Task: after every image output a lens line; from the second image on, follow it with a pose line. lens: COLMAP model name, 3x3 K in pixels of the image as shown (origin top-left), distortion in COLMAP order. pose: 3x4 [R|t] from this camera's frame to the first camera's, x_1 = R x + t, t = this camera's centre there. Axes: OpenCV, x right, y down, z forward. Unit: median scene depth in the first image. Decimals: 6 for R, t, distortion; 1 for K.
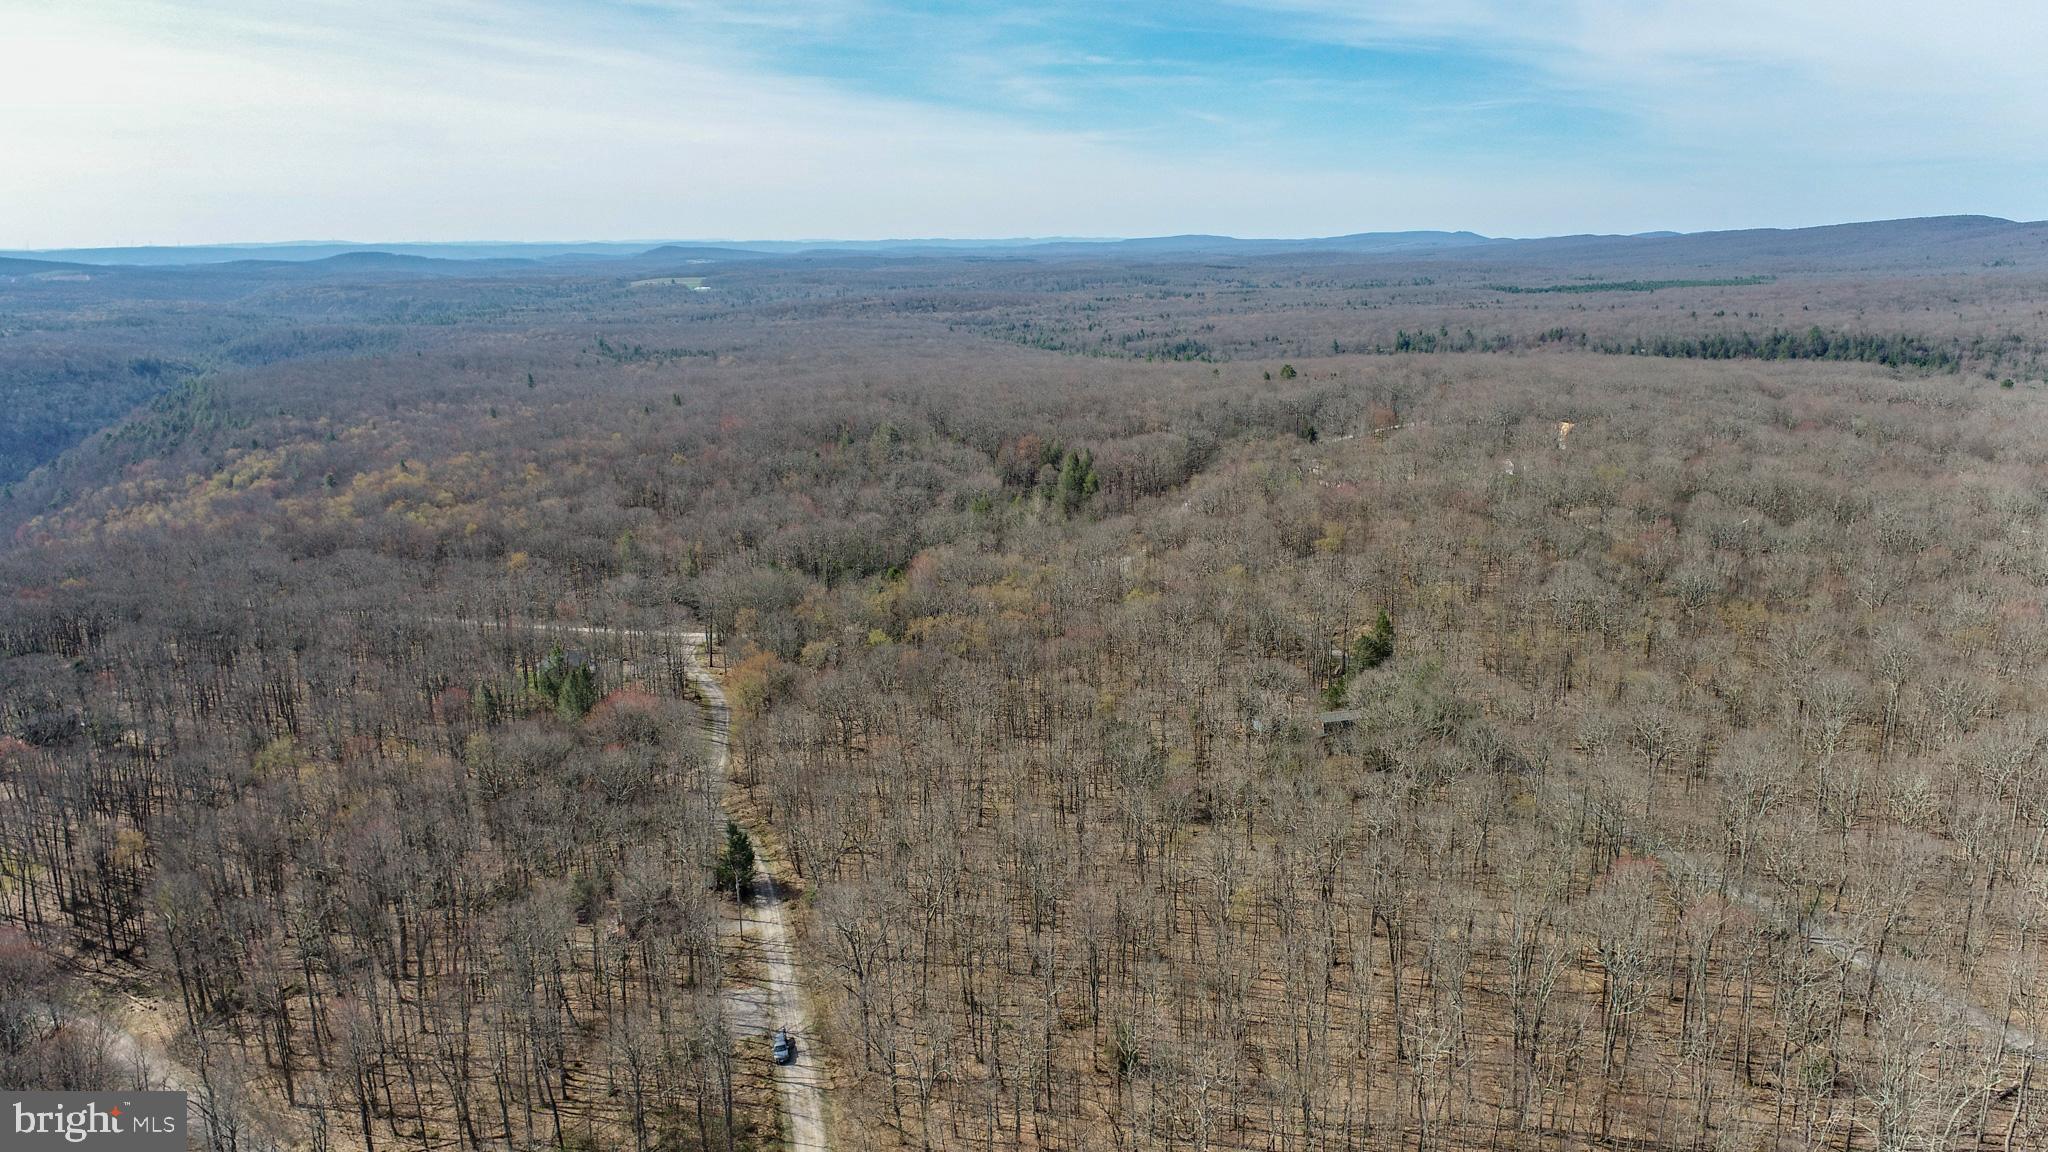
lens RADIAL K [[1386.8, 0, 1026.8], [0, 1386.8, 583.8], [0, 0, 1]] dist [-0.012724, 0.007842]
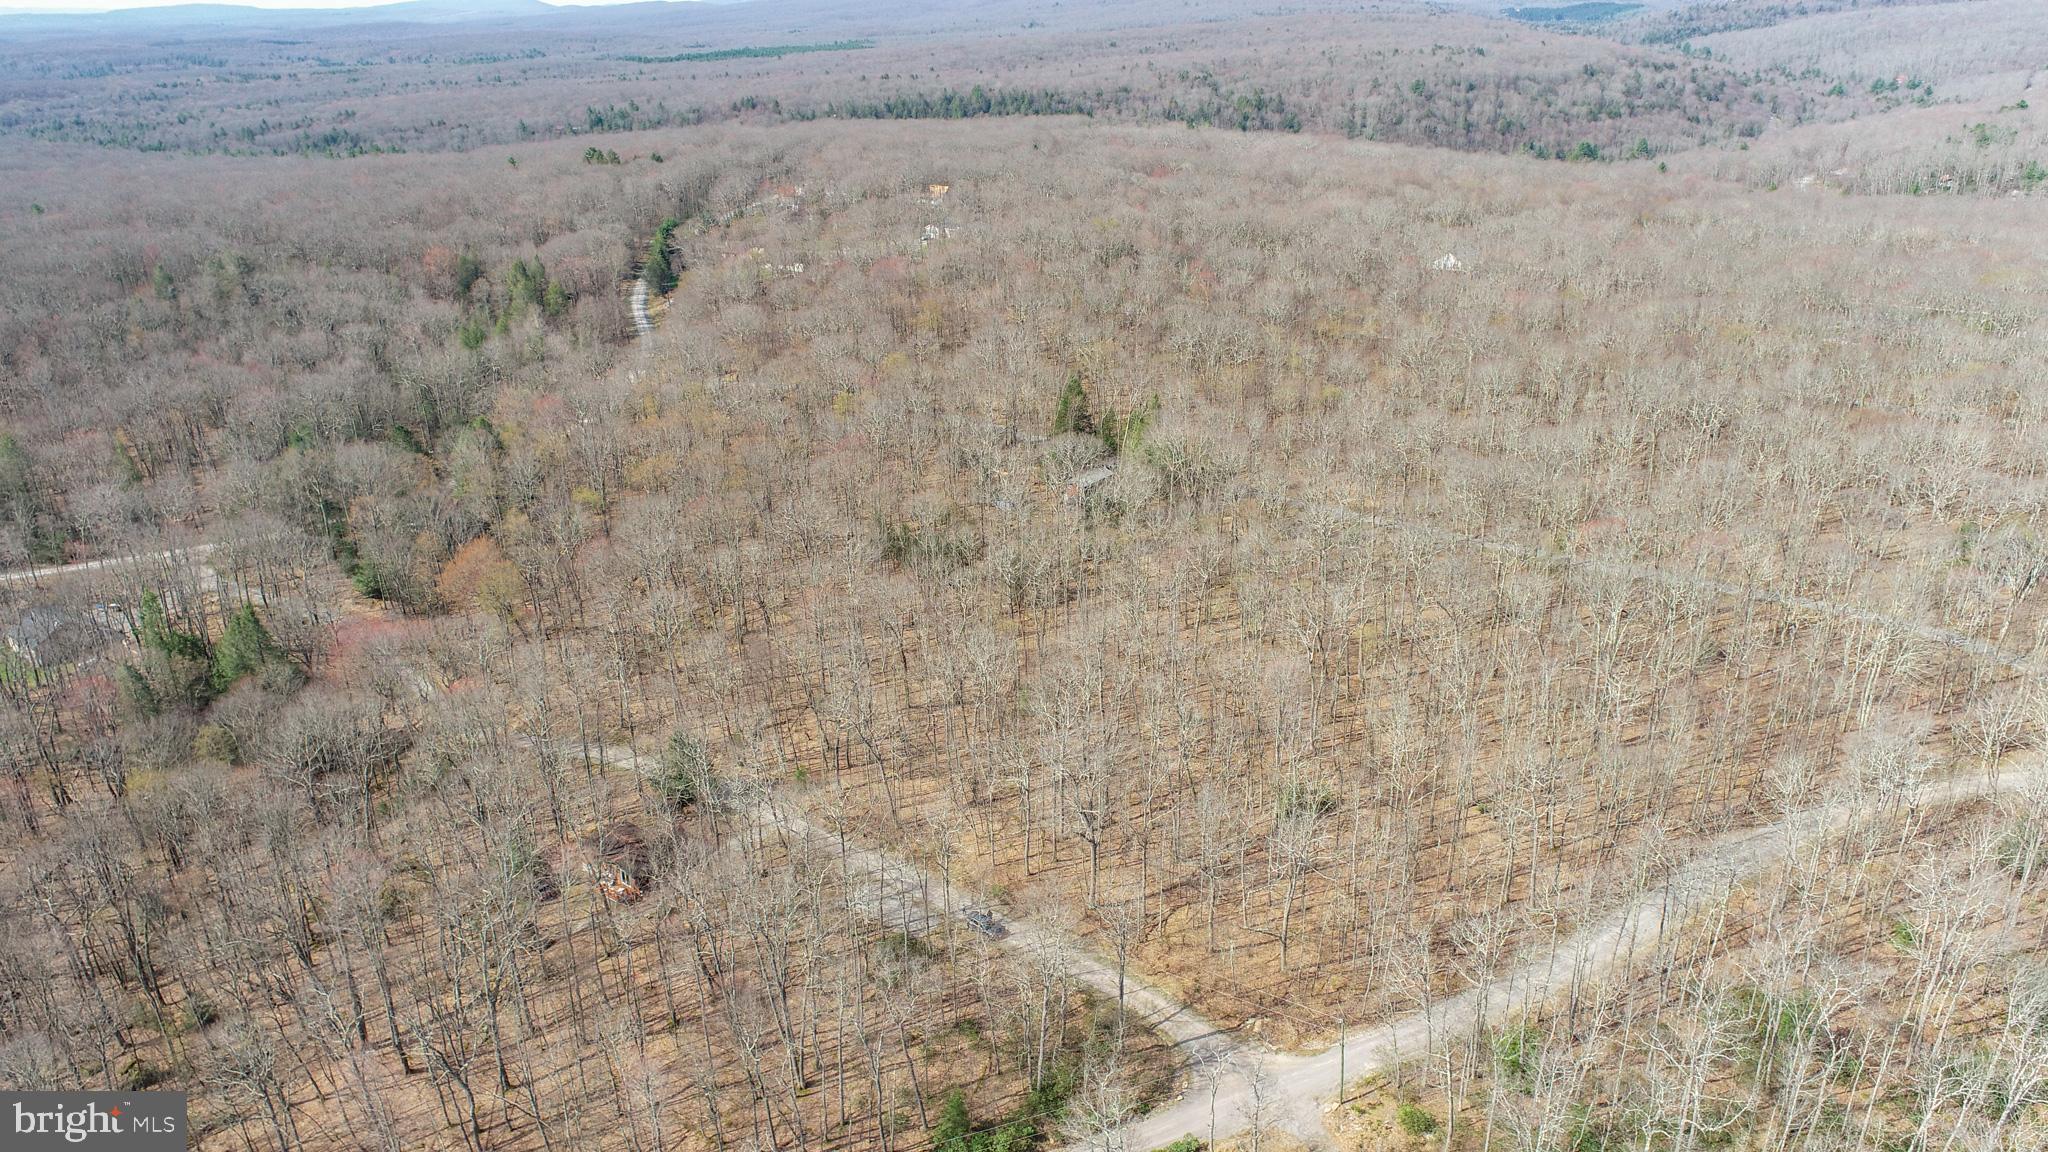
lens RADIAL K [[1386.8, 0, 1027.3], [0, 1386.8, 572.7], [0, 0, 1]] dist [-0.012724, 0.007842]
pose [[0.808618, -0.225799, 0.543279, -0.076456], [0.145142, 0.971439, 0.187722, -0.007509], [-0.570150, -0.072942, 0.818296, 0.031936]]
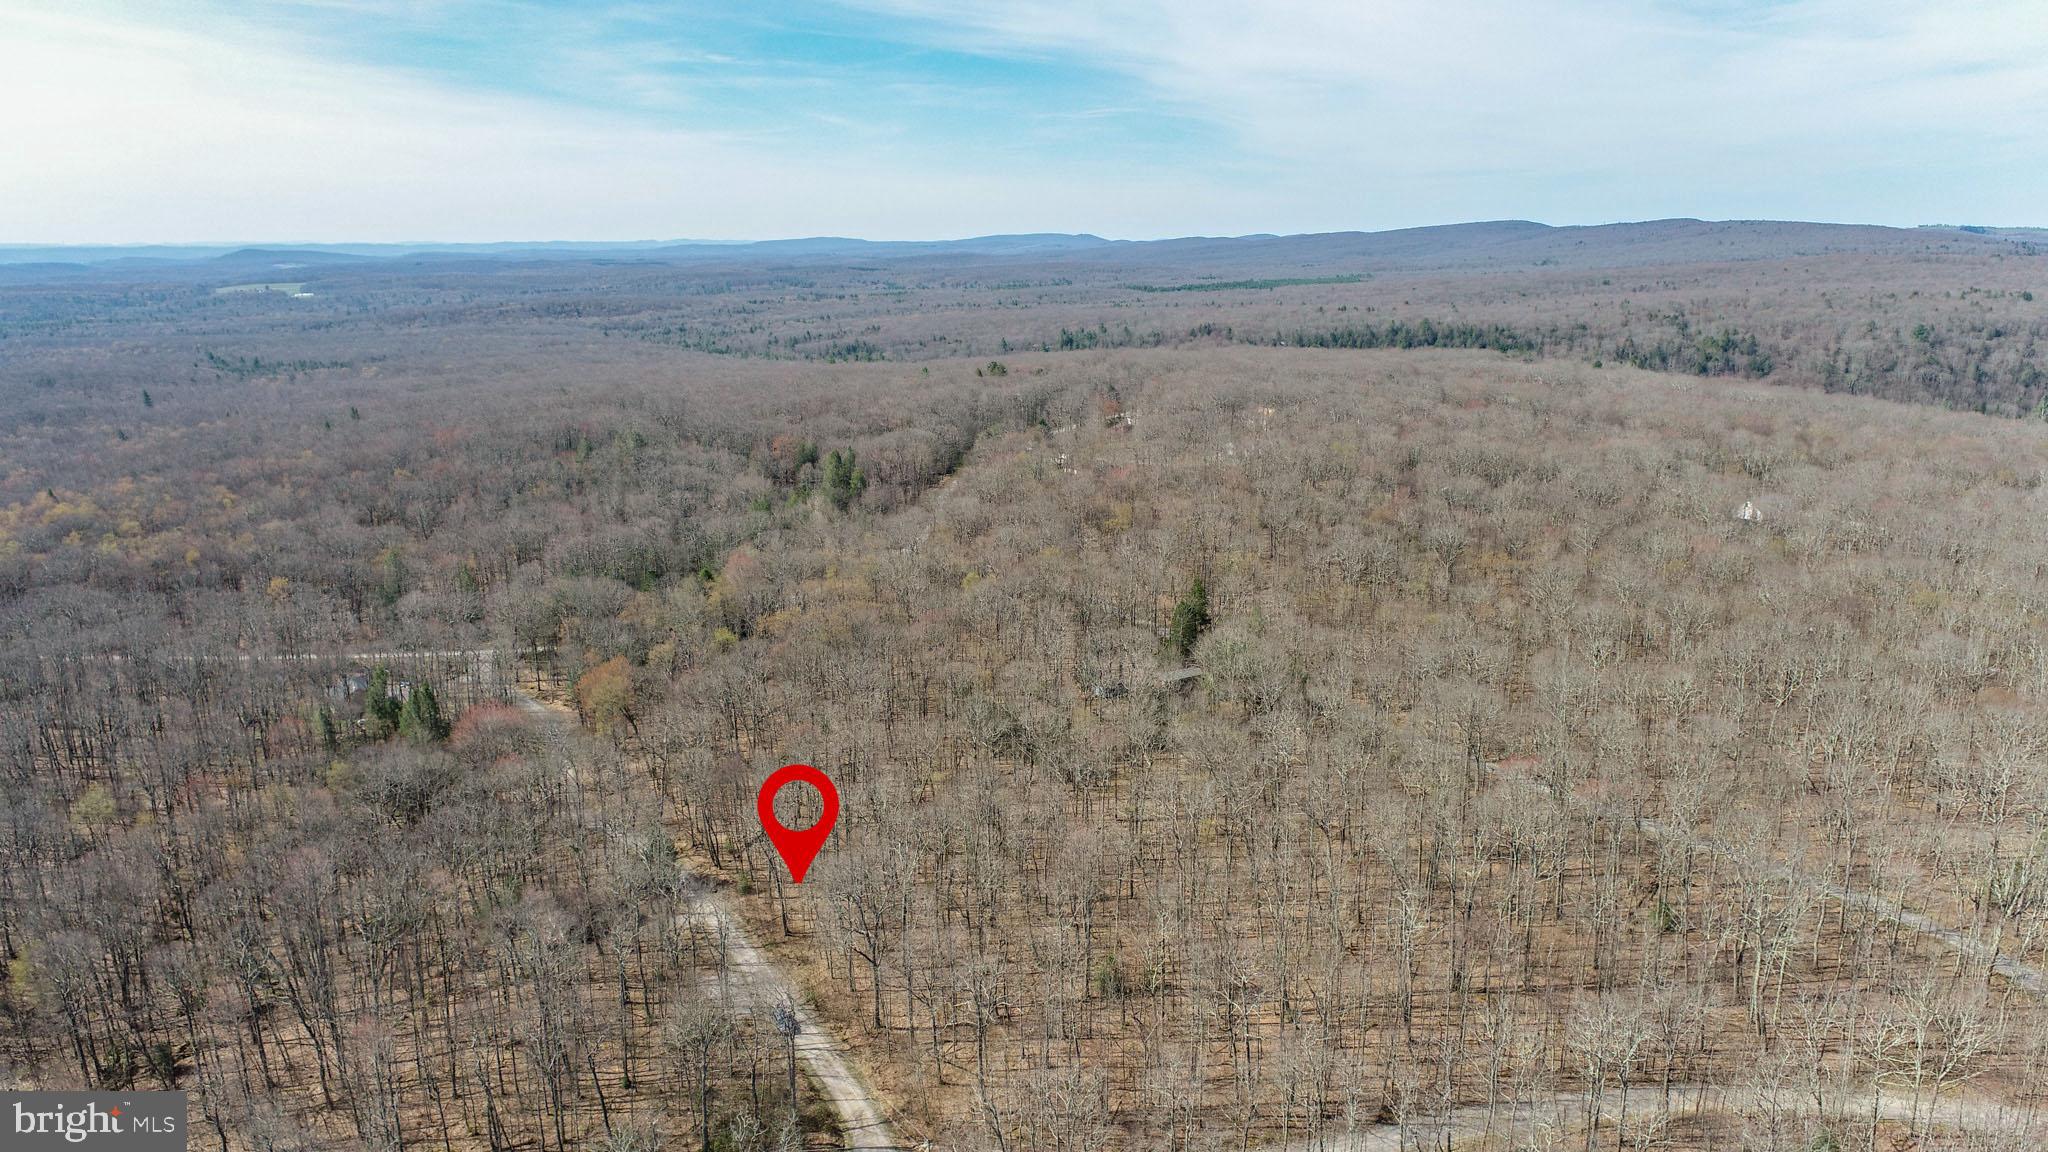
lens RADIAL K [[1386.8, 0, 1024.7], [0, 1386.8, 581.7], [0, 0, 1]] dist [-0.012724, 0.007842]
pose [[0.966991, -0.060028, 0.247638, -0.030502], [0.060736, 0.998142, 0.004788, 0.001680], [-0.247465, 0.010411, 0.968841, -0.006689]]
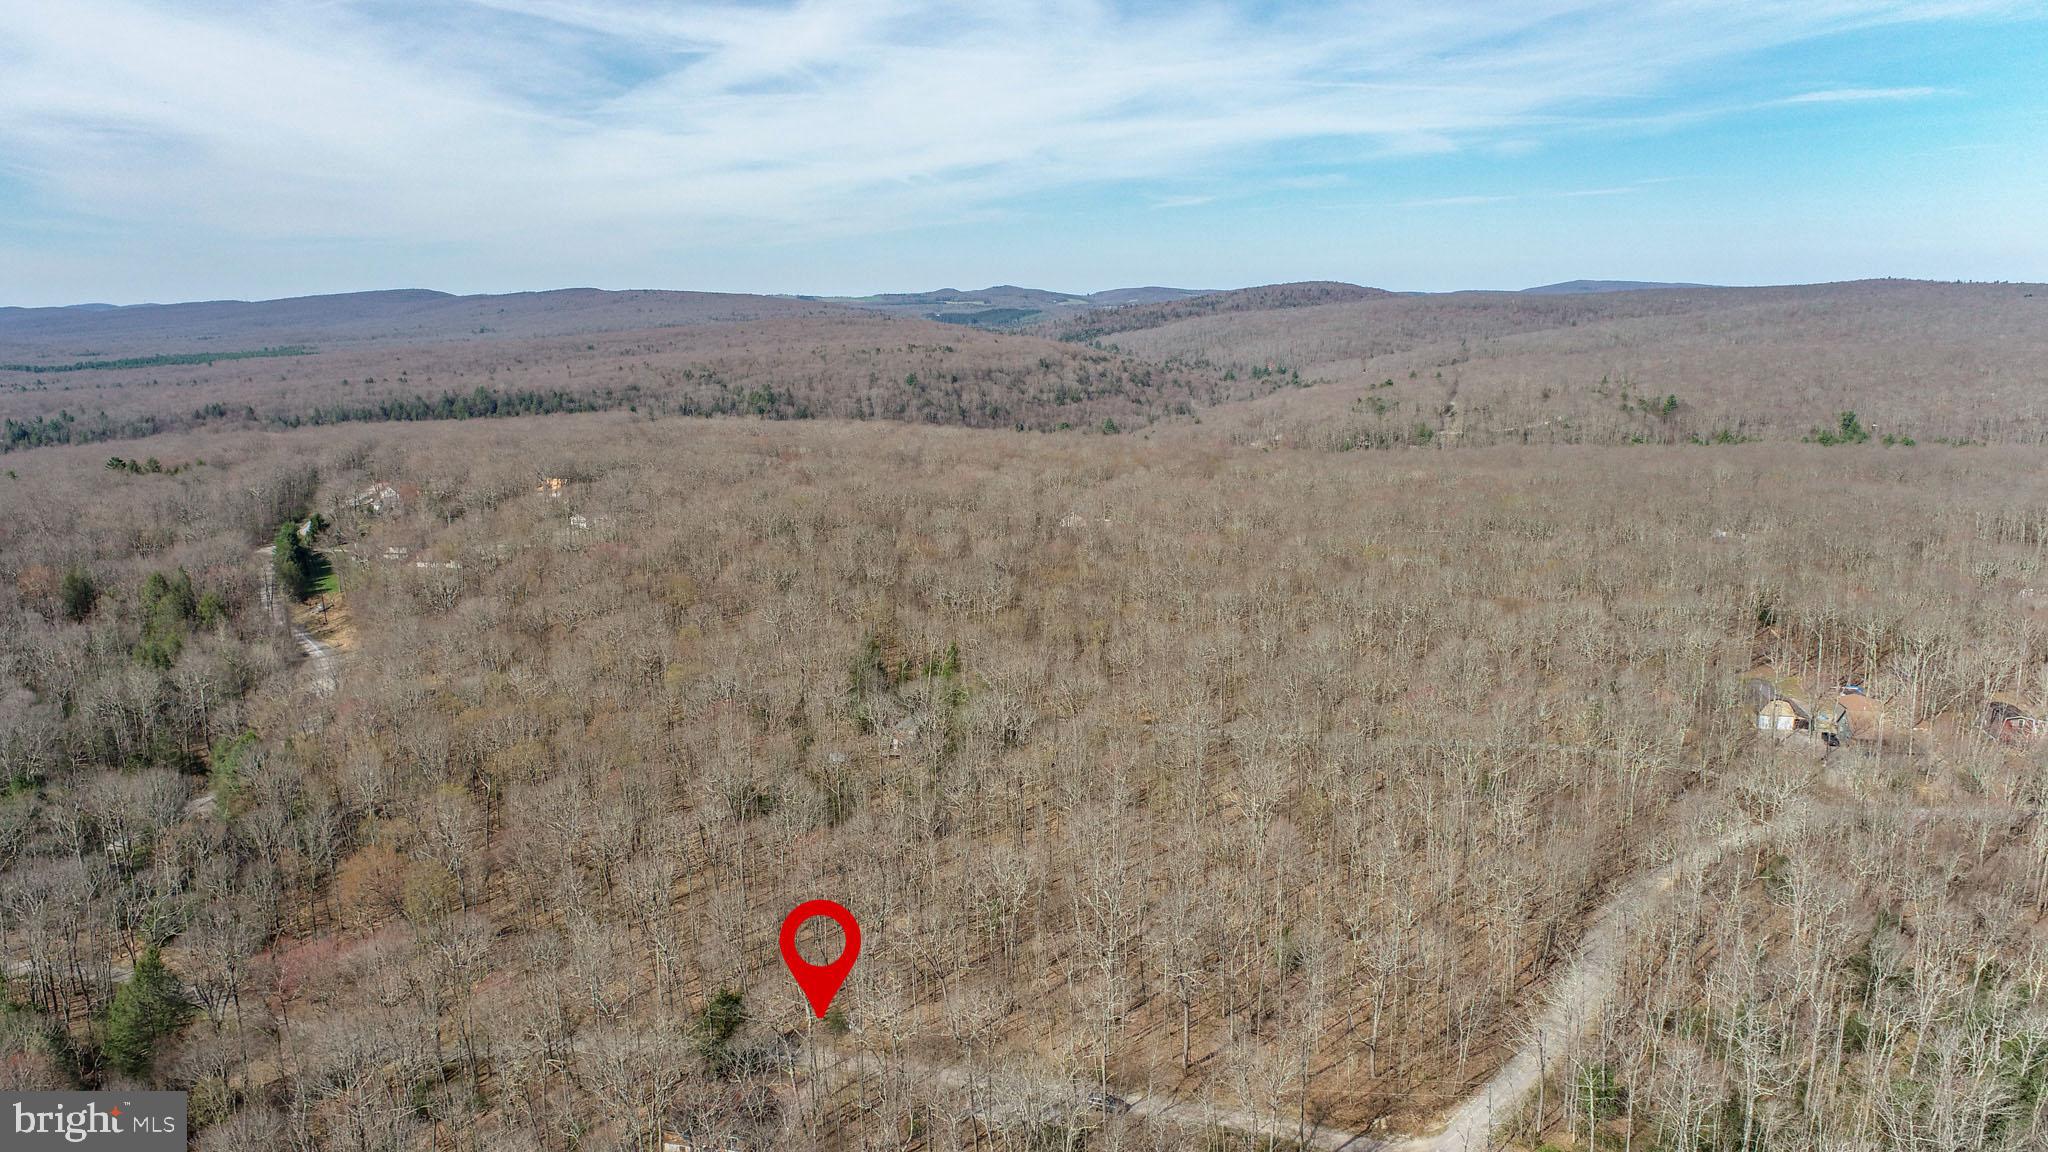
lens RADIAL K [[1386.8, 0, 1024.1], [0, 1386.8, 563.8], [0, 0, 1]] dist [-0.012724, 0.007842]
pose [[0.522692, -0.154745, 0.838359, -0.124832], [0.207808, 0.976852, 0.050747, -0.013170], [-0.826806, 0.147693, 0.542751, 0.057884]]
